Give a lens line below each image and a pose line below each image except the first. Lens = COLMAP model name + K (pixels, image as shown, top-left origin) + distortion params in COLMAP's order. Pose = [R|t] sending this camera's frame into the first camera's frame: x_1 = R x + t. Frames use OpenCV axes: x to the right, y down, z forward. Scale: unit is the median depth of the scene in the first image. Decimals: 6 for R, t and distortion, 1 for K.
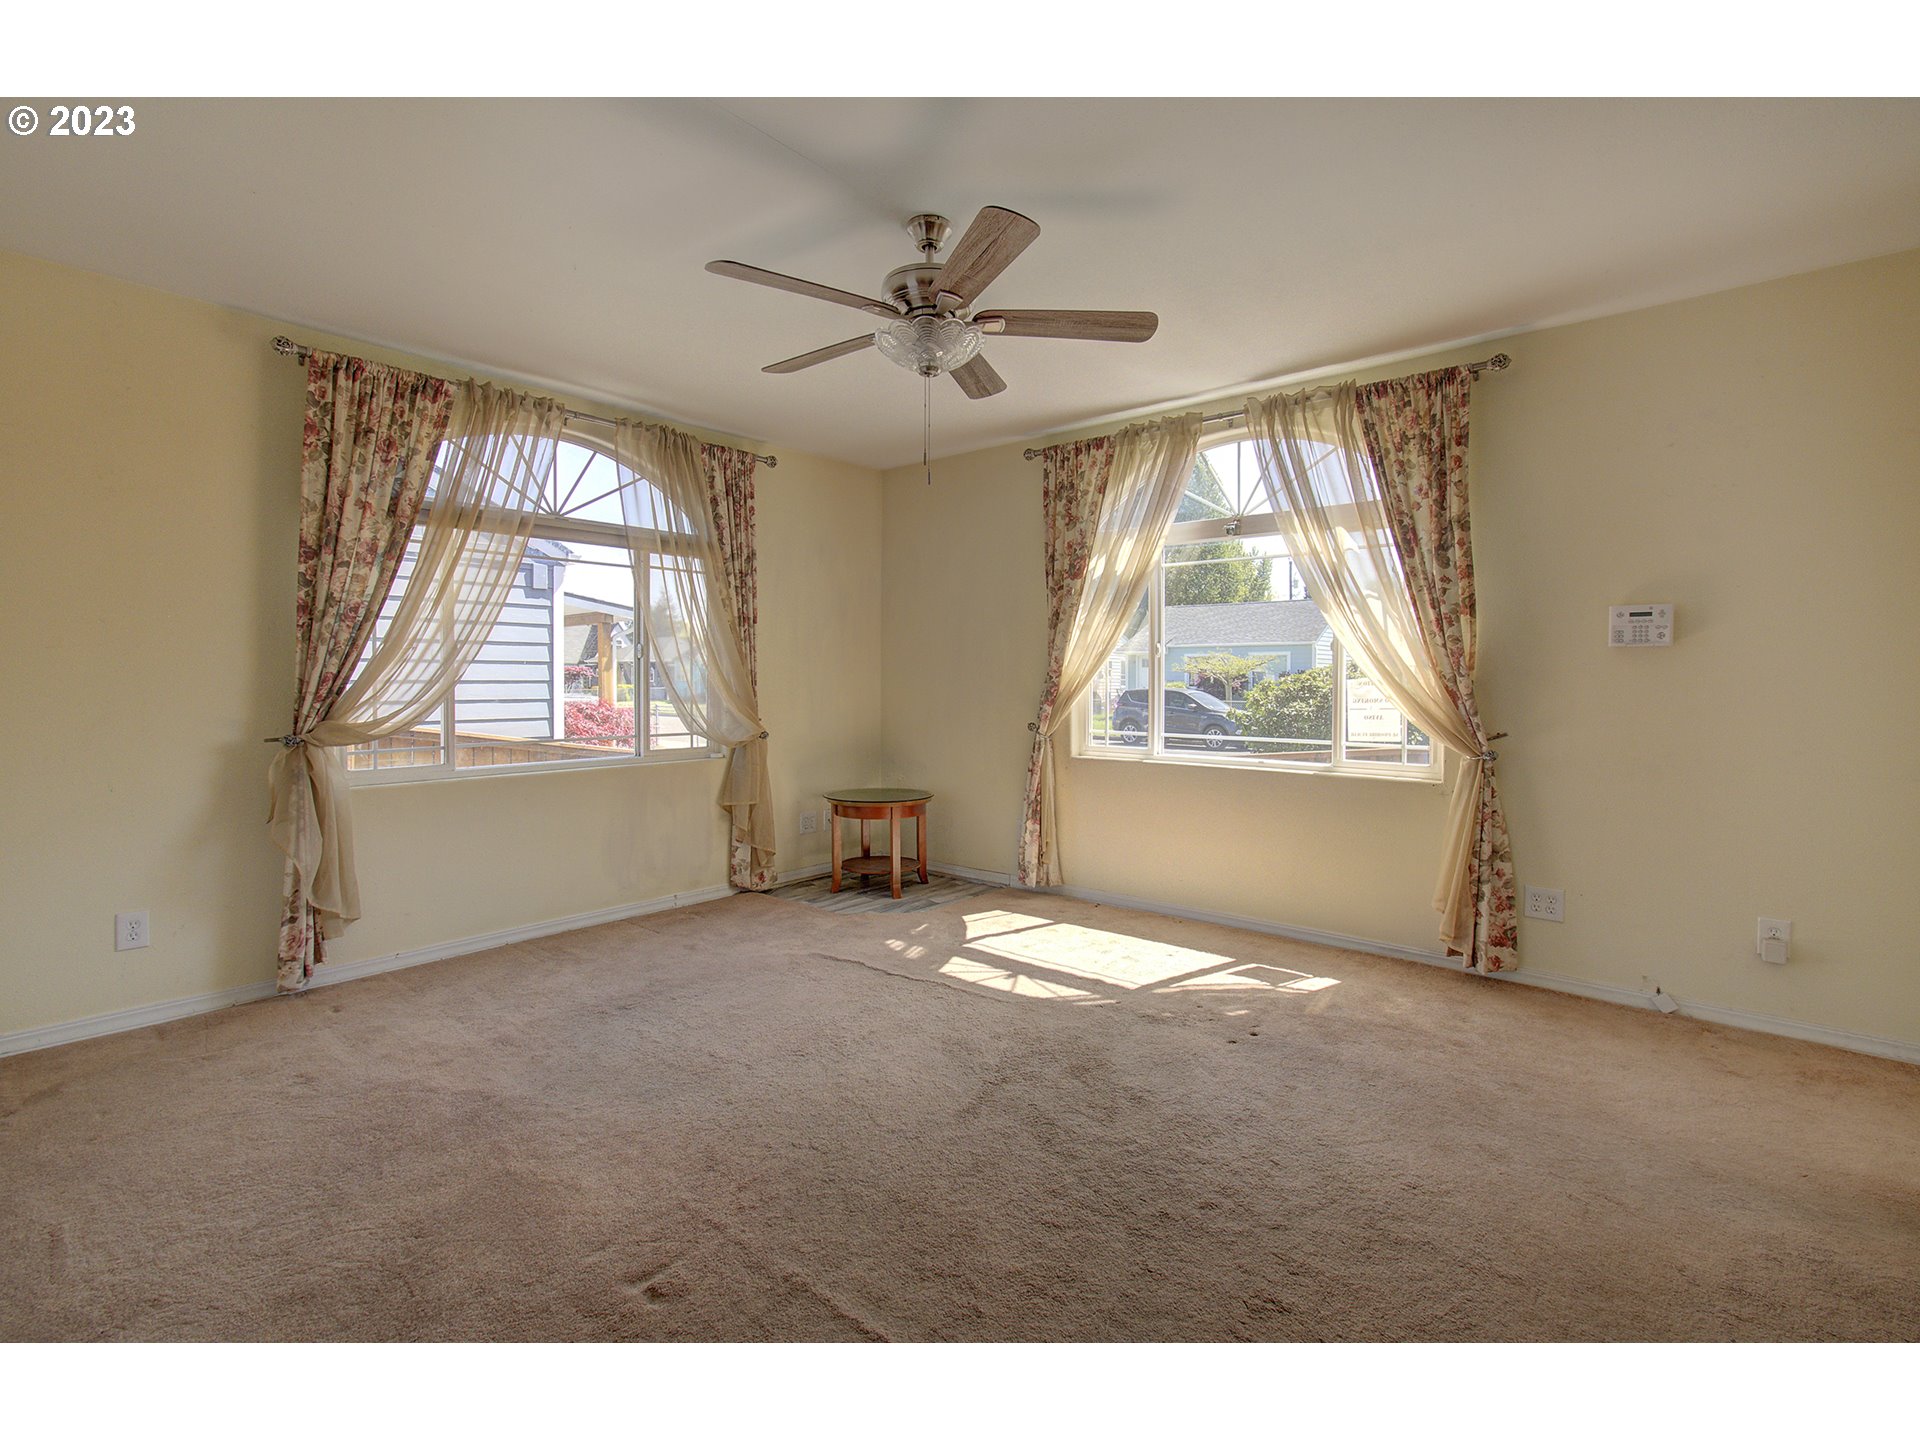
lens RADIAL K [[839.3, 0, 950.3], [0, 839.3, 712.5], [0, 0, 1]] dist [-0.012189, 0.009320]
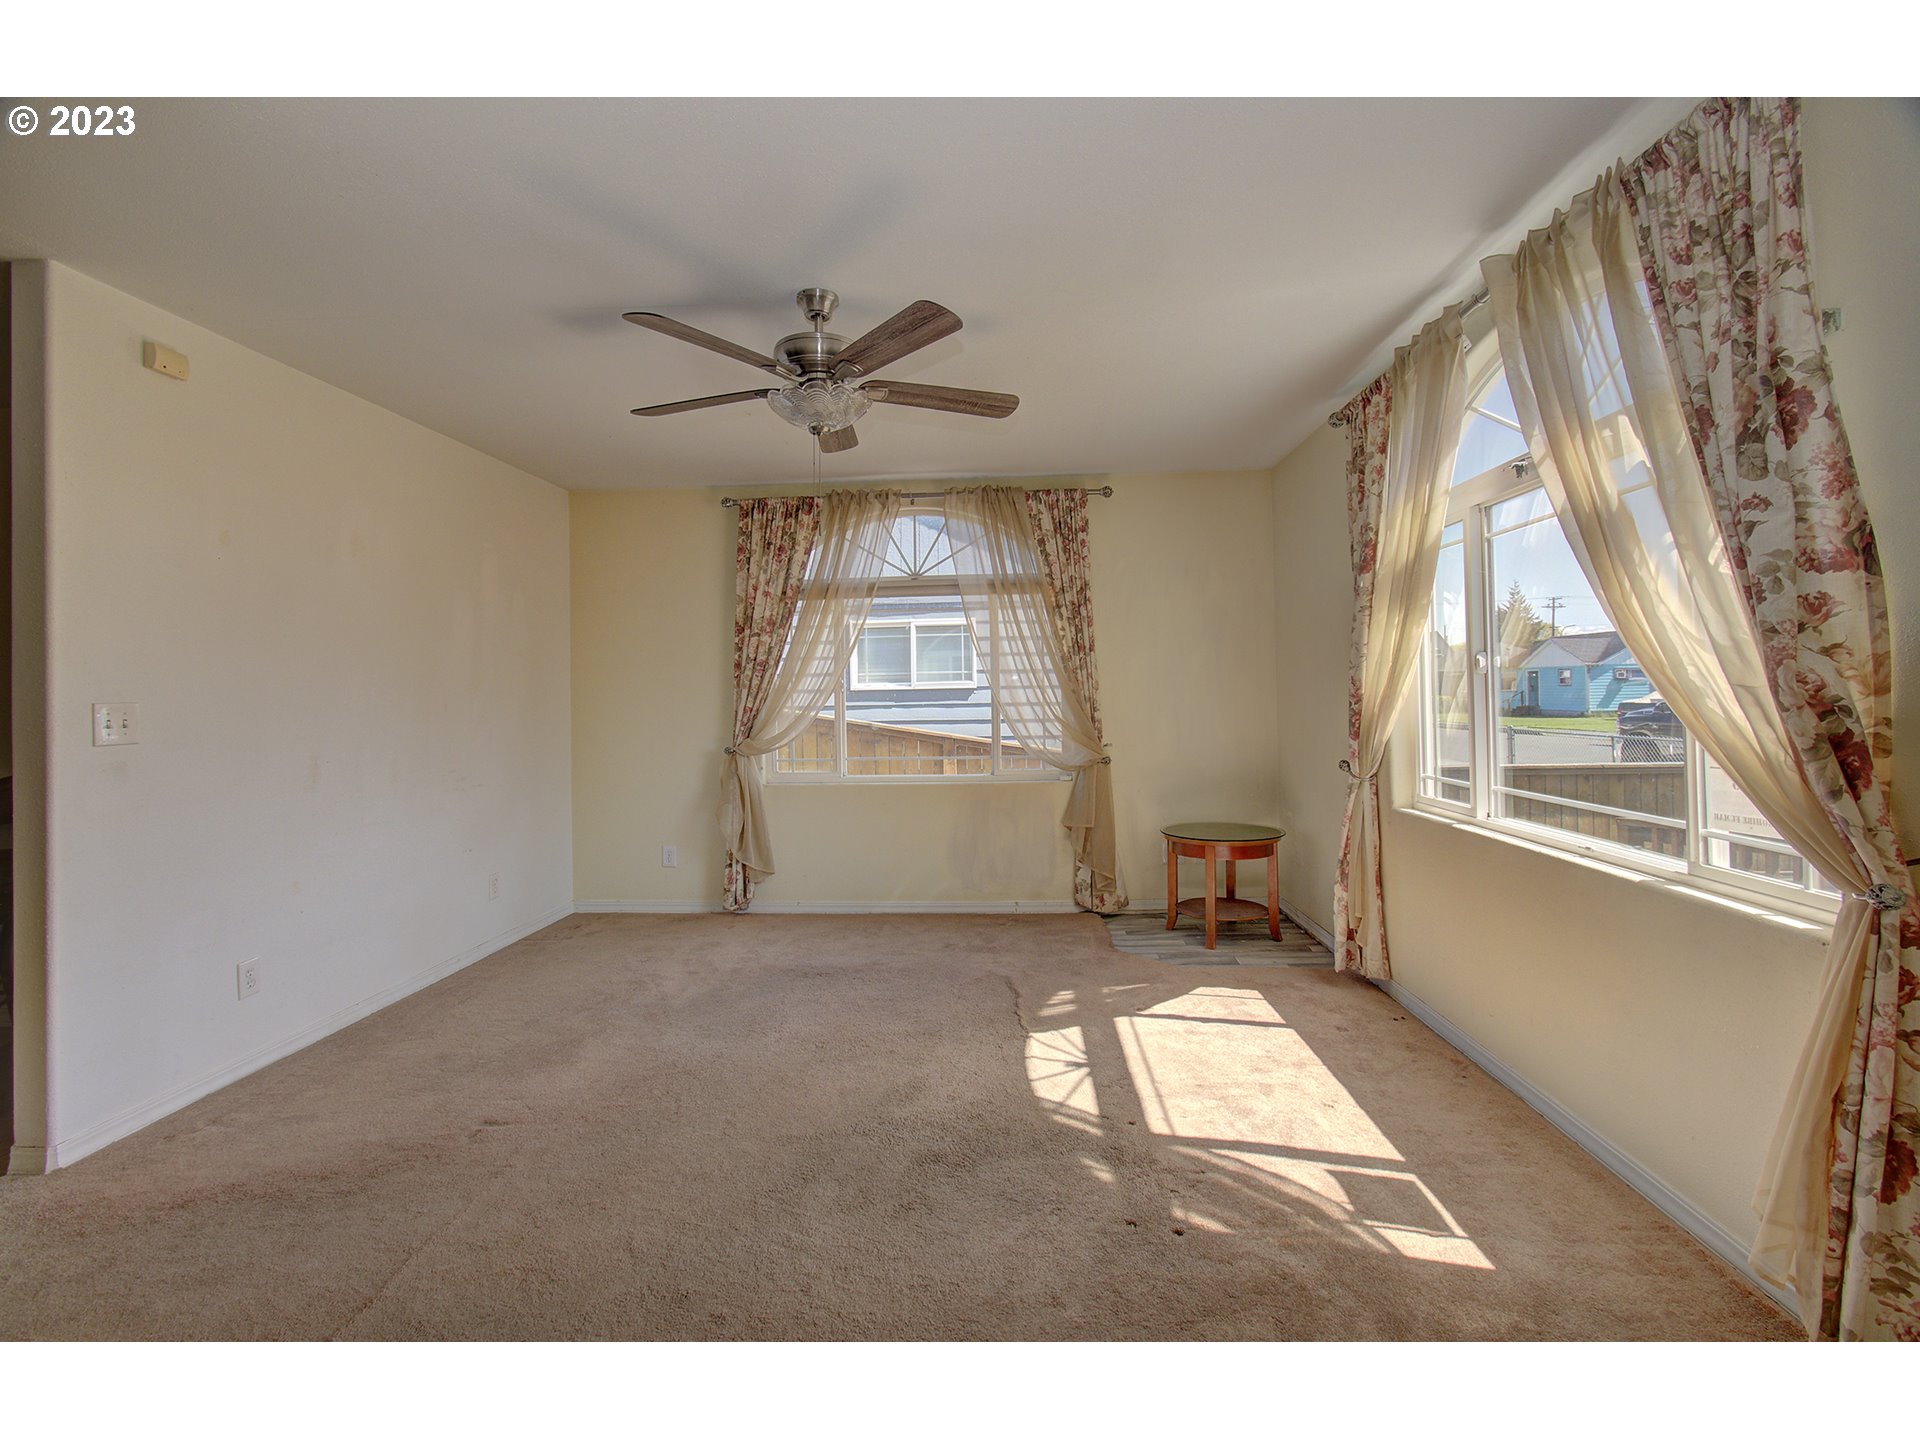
lens RADIAL K [[839.3, 0, 962.1], [0, 839.3, 684.7], [0, 0, 1]] dist [-0.012189, 0.009320]
pose [[0.596991, -0.015763, -0.802093, 0.681993], [-0.020399, 0.999185, -0.034819, -0.039417], [0.801988, 0.037148, 0.596183, 0.379122]]
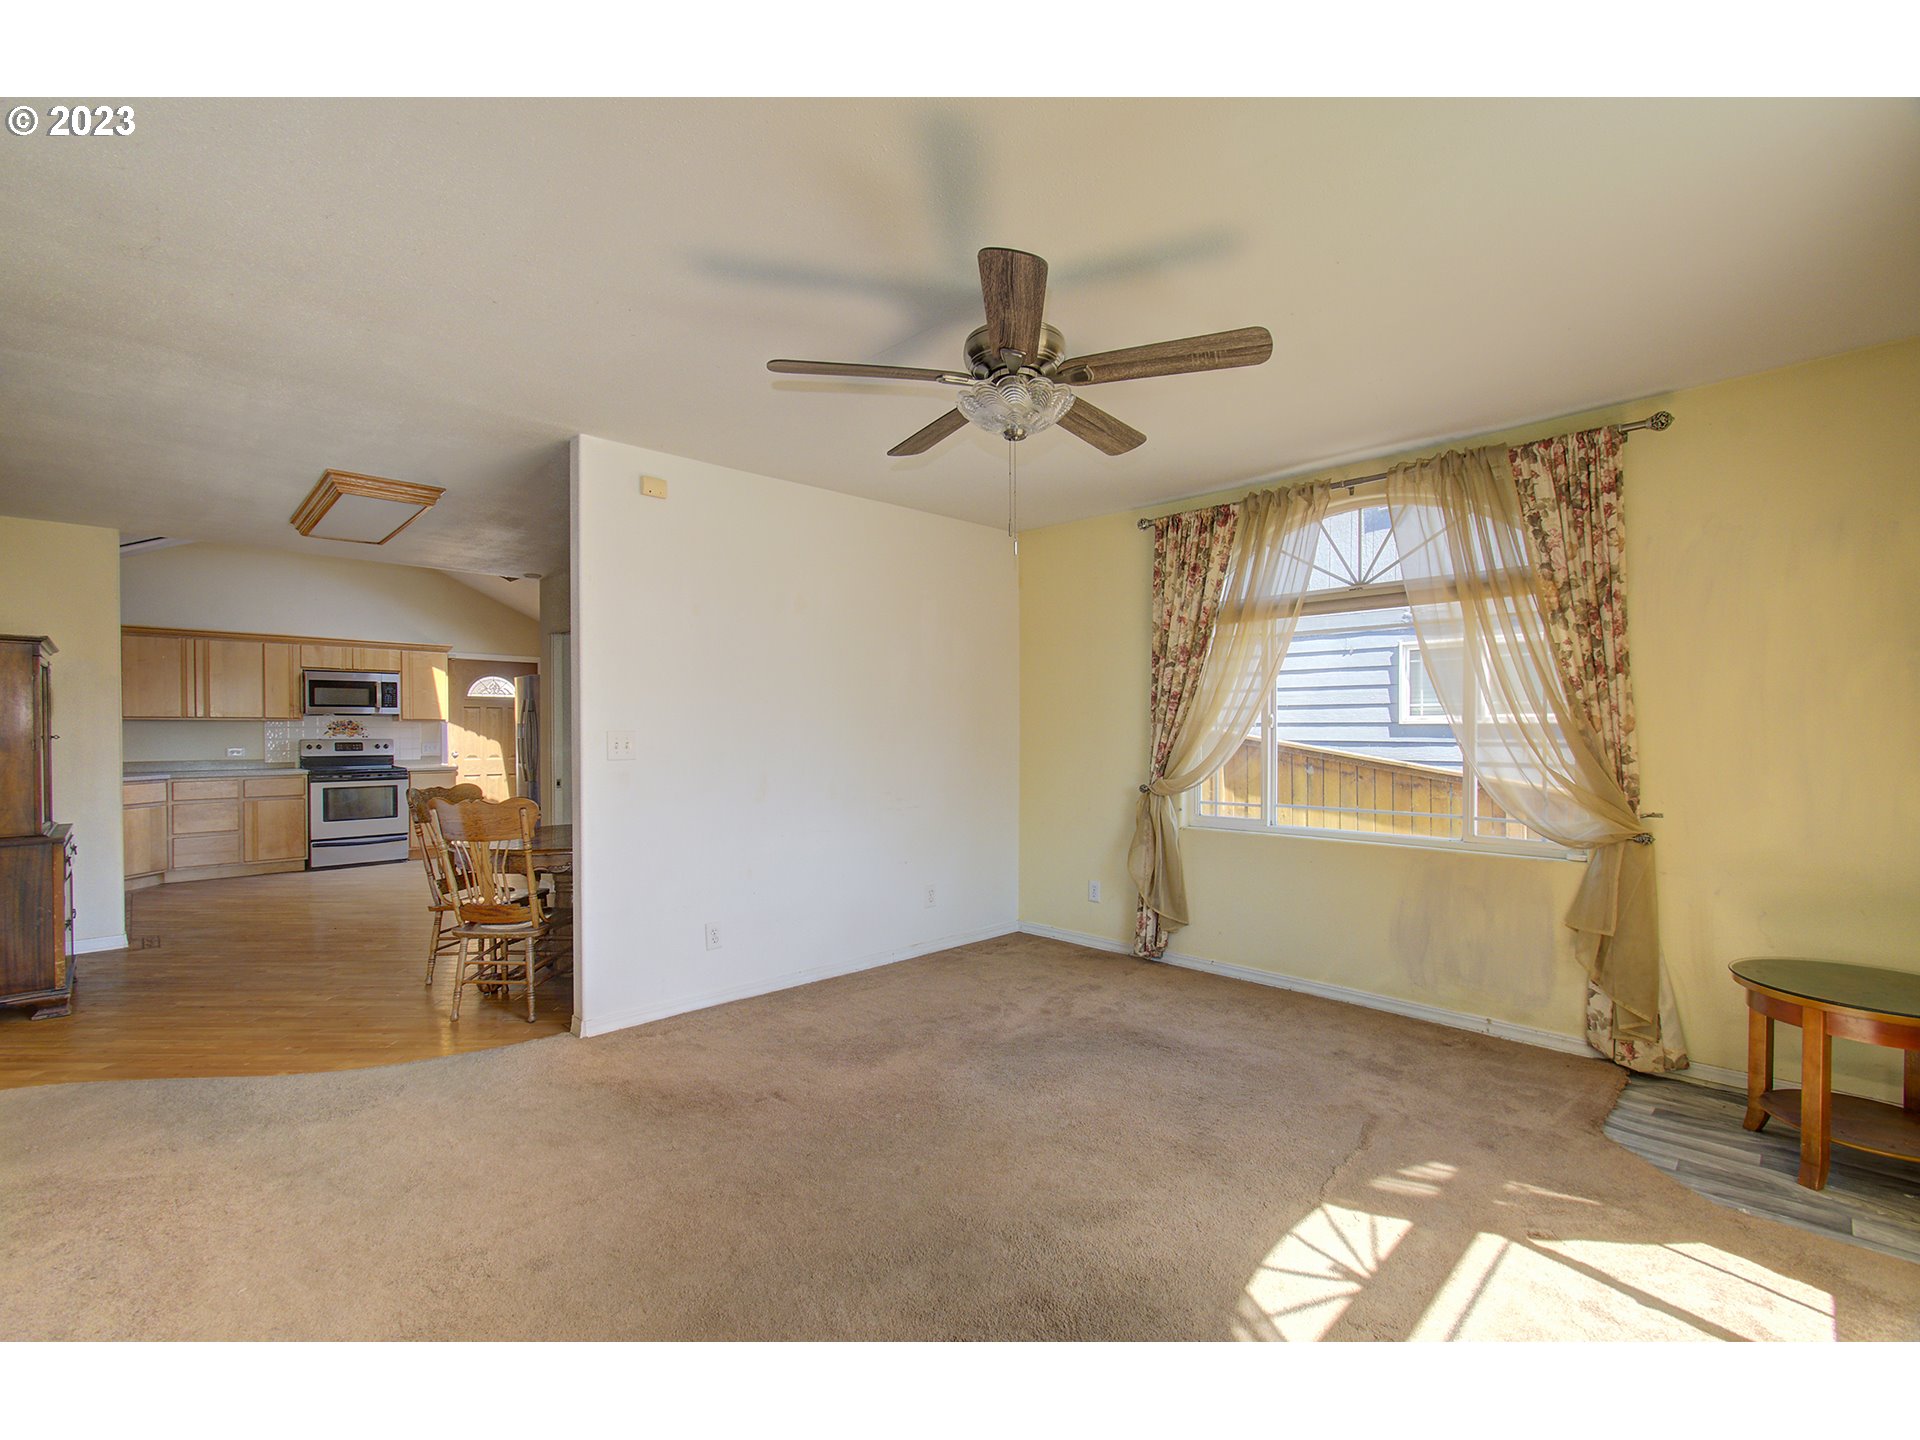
lens RADIAL K [[839.3, 0, 968.9], [0, 839.3, 737.3], [0, 0, 1]] dist [-0.012189, 0.009320]
pose [[-0.088557, 0.013616, -0.995978, 0.670330], [-0.042416, 0.998948, 0.017428, -0.063052], [0.995168, 0.043789, -0.087887, 0.758018]]
